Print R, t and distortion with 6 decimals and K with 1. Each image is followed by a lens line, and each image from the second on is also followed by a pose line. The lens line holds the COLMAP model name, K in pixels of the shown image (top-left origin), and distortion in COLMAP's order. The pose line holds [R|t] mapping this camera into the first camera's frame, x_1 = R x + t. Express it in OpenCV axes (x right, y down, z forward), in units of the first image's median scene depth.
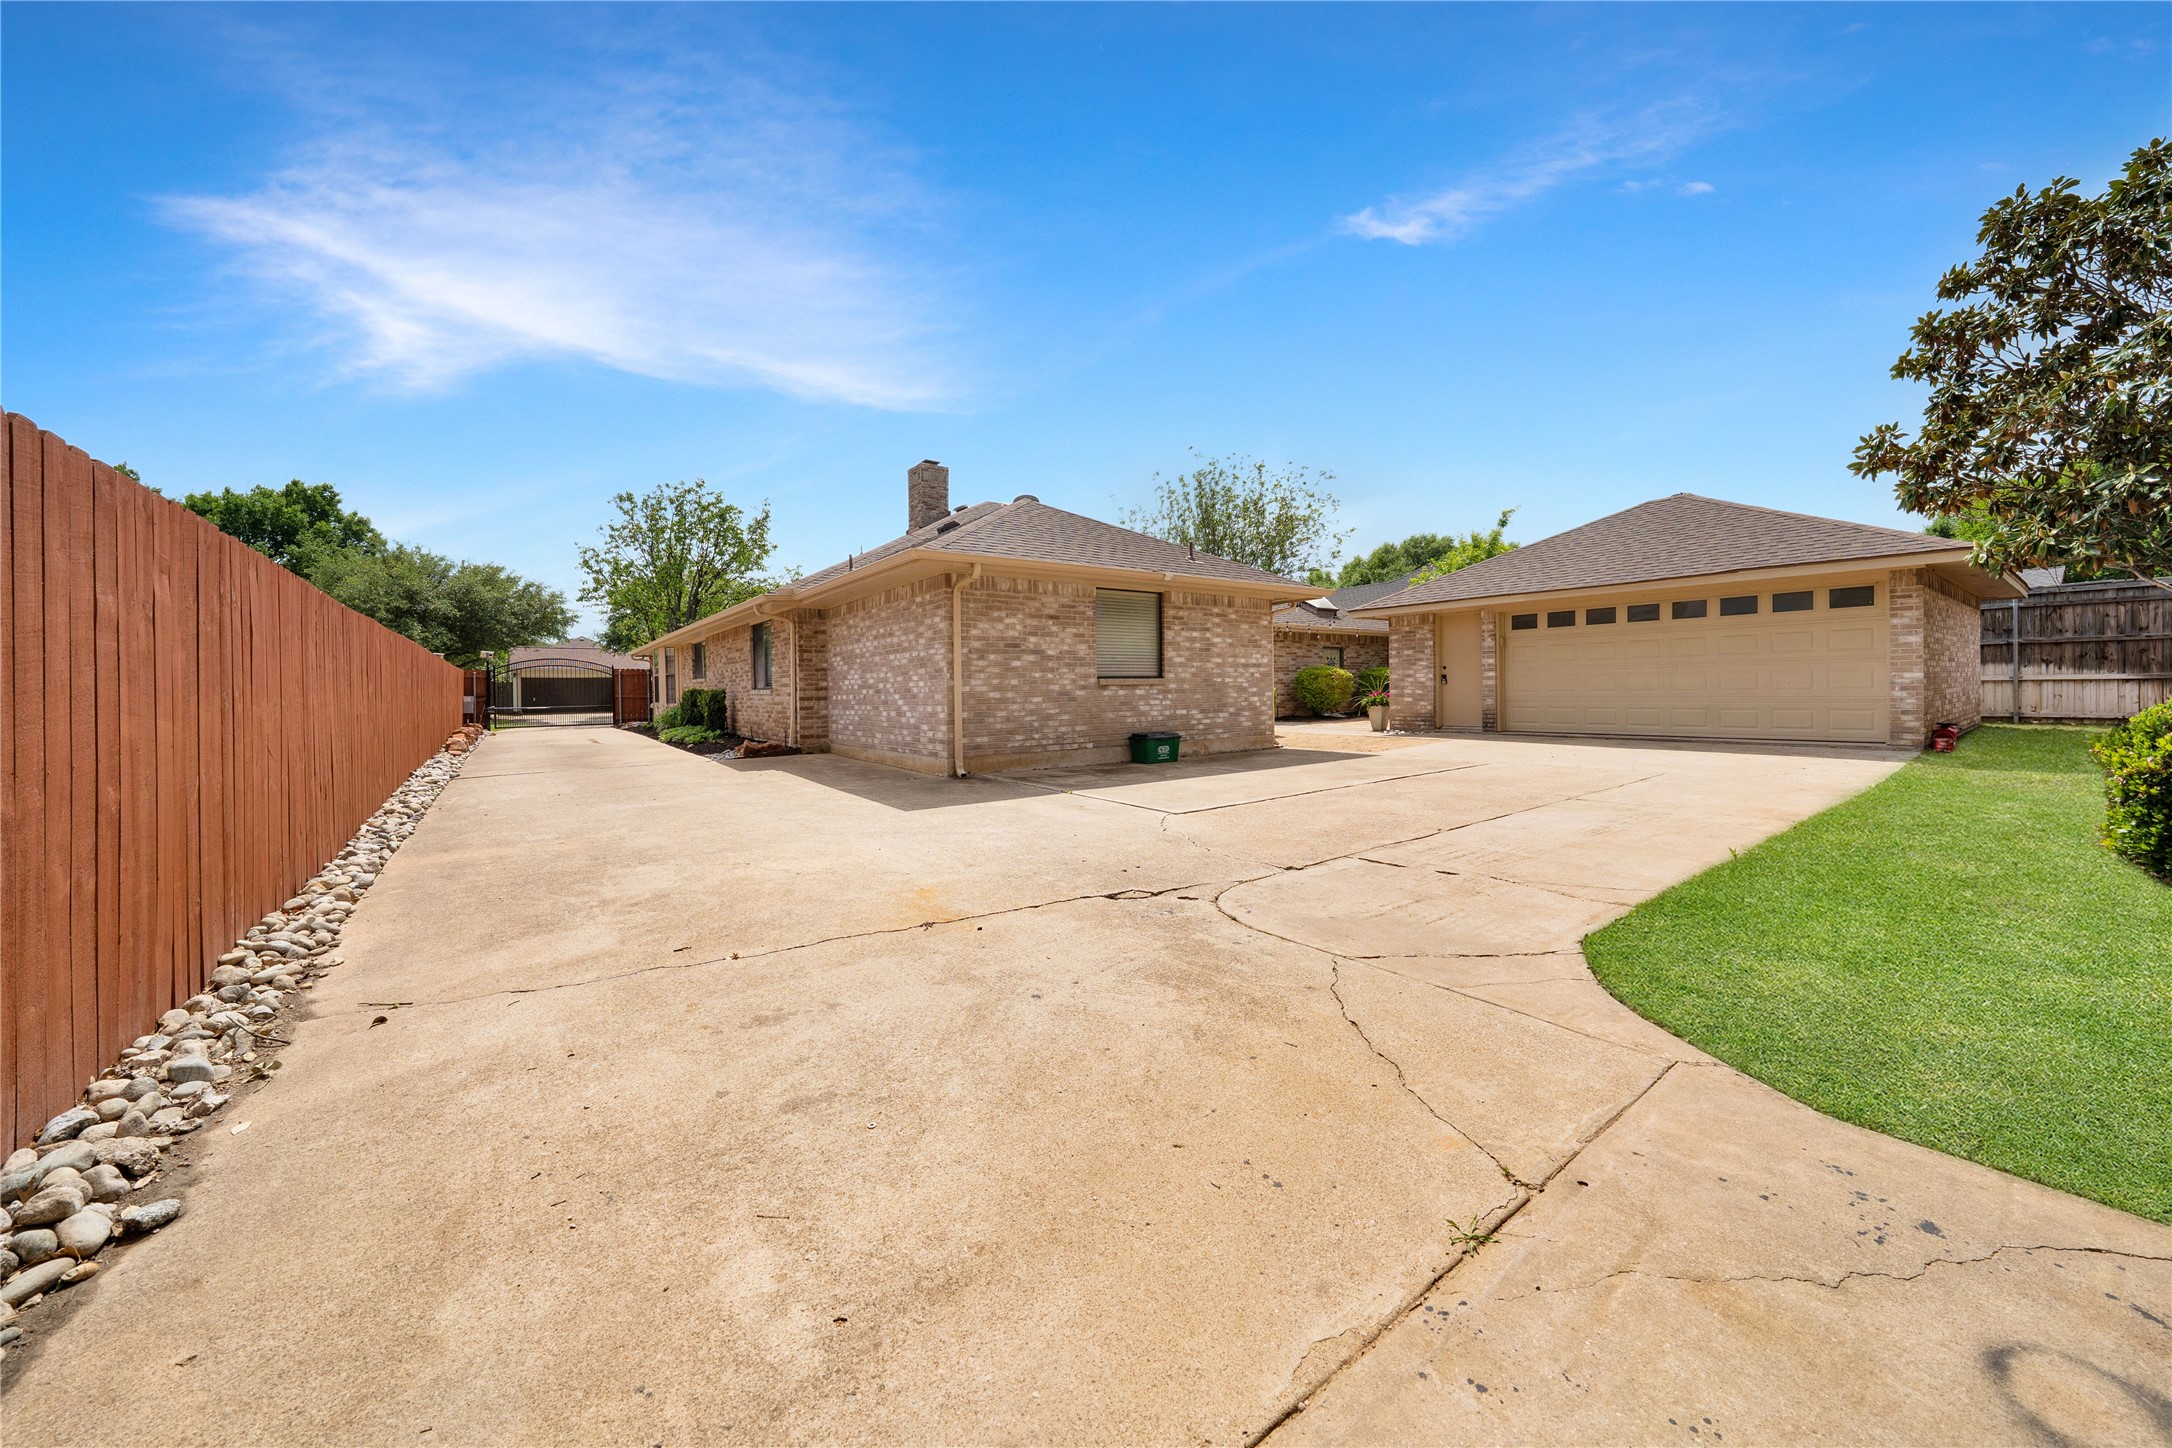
lens RADIAL K [[765.4, 0, 1085.5], [0, 765.4, 696.9], [0, 0, 1]] dist [-0.013185, 0.000207]
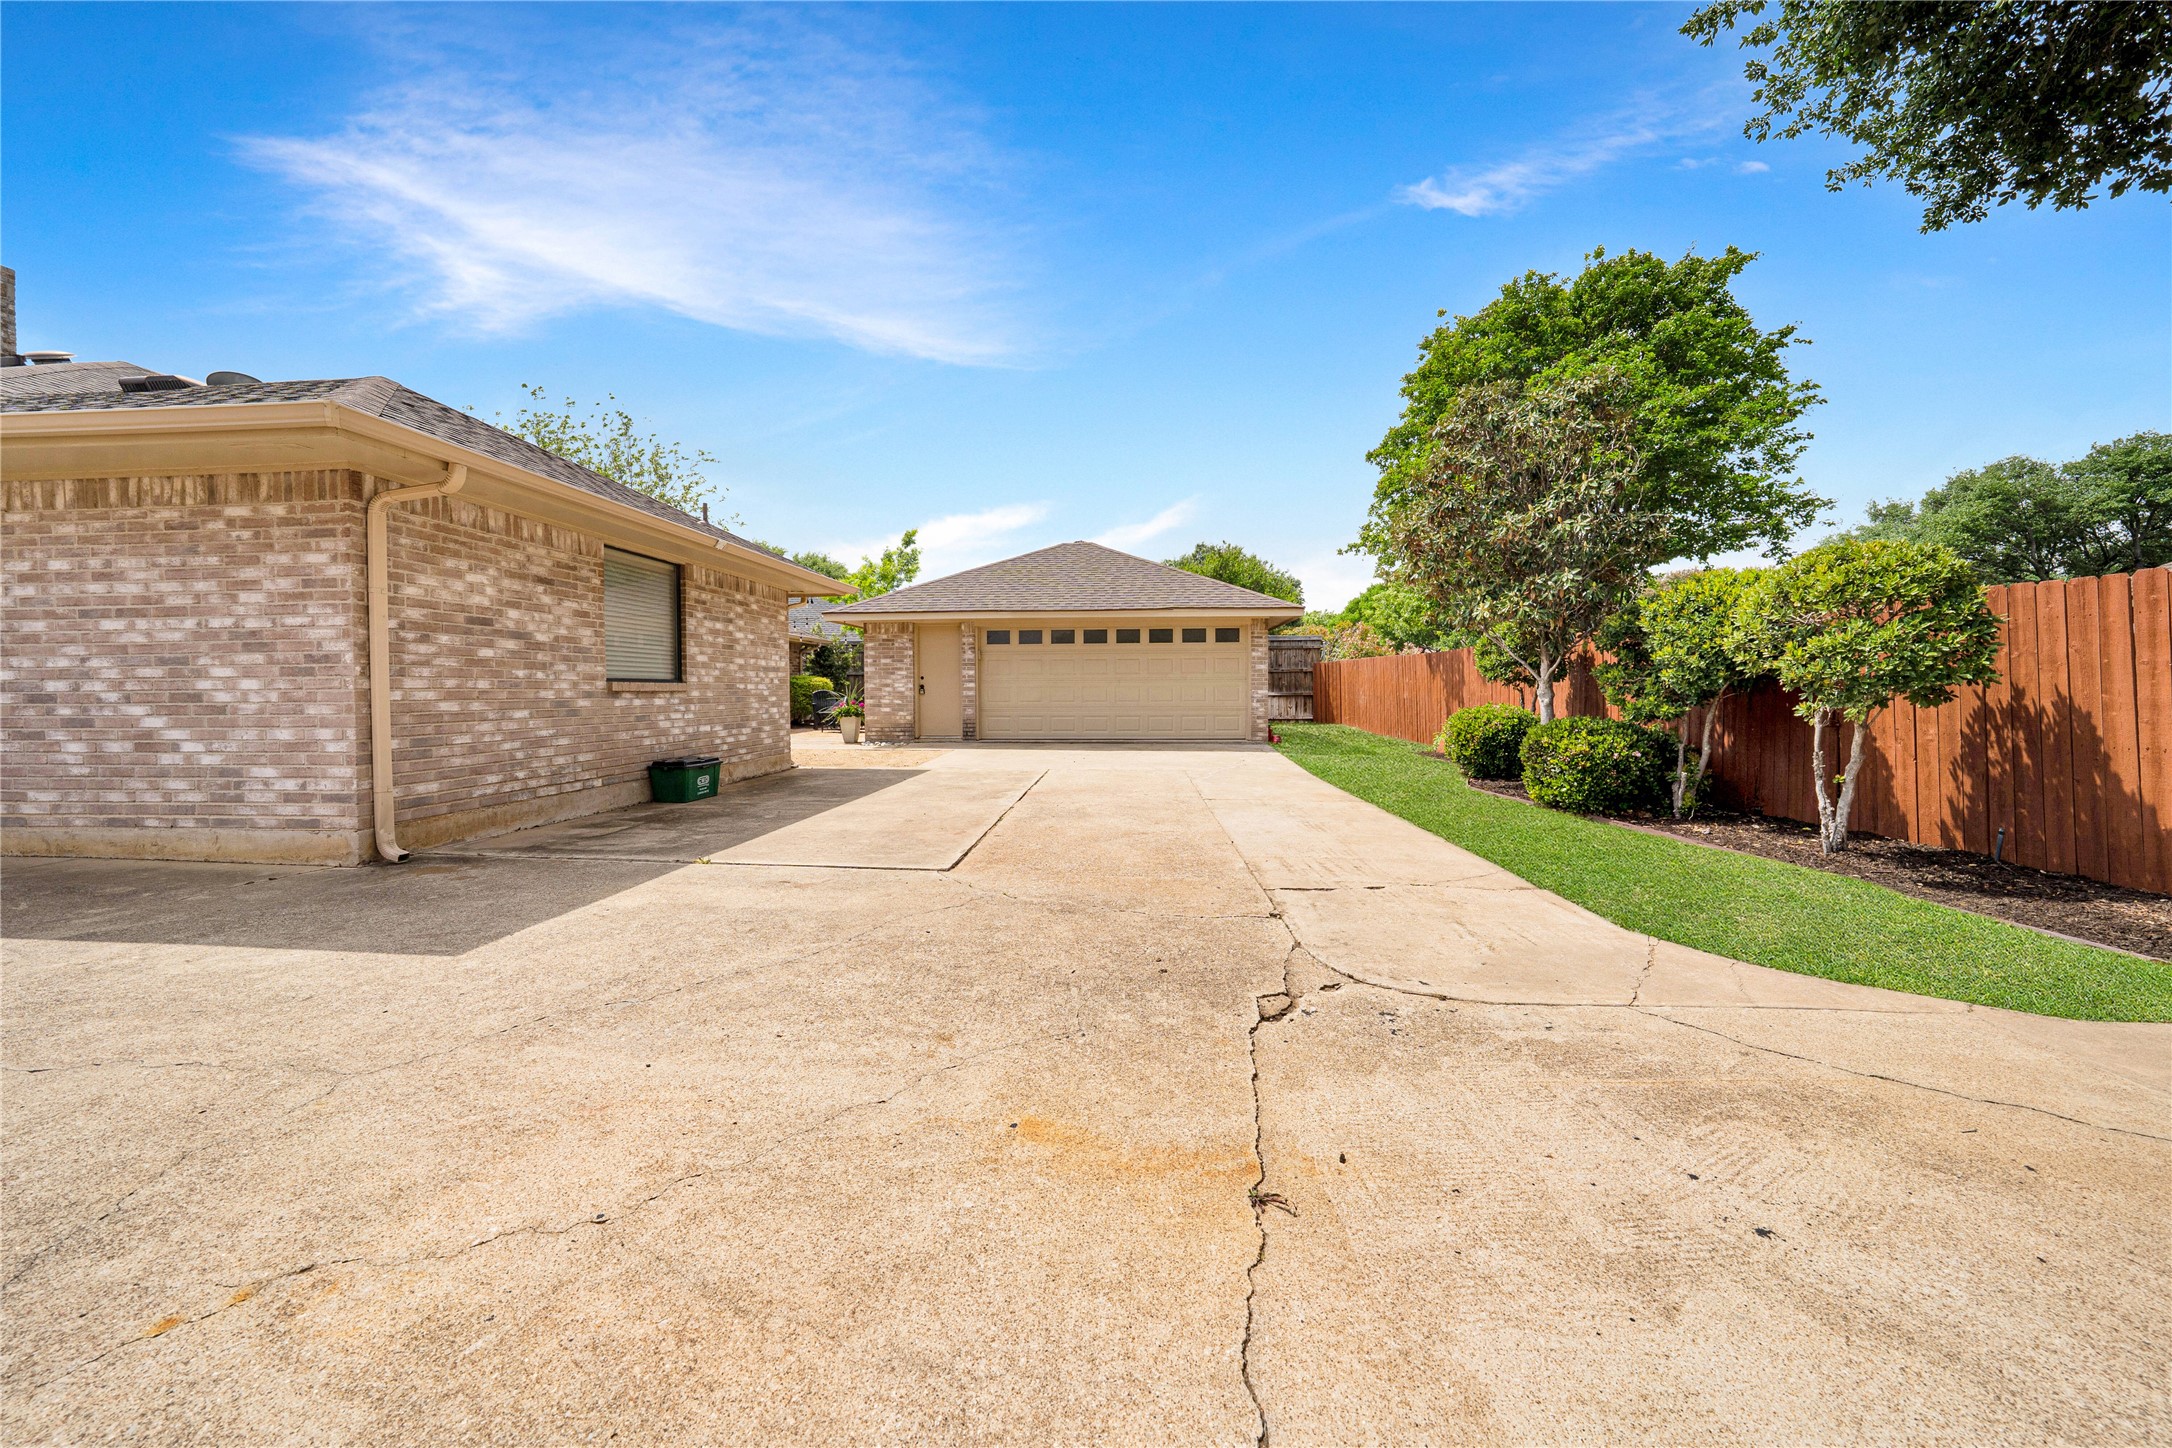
lens RADIAL K [[765.4, 0, 1085.5], [0, 765.4, 696.9], [0, 0, 1]] dist [-0.013185, 0.000207]
pose [[0.655207, 0.007516, 0.755412, -0.223610], [0.001296, 0.999938, -0.011073, -0.002698], [-0.755449, 0.008234, 0.655156, 0.269565]]
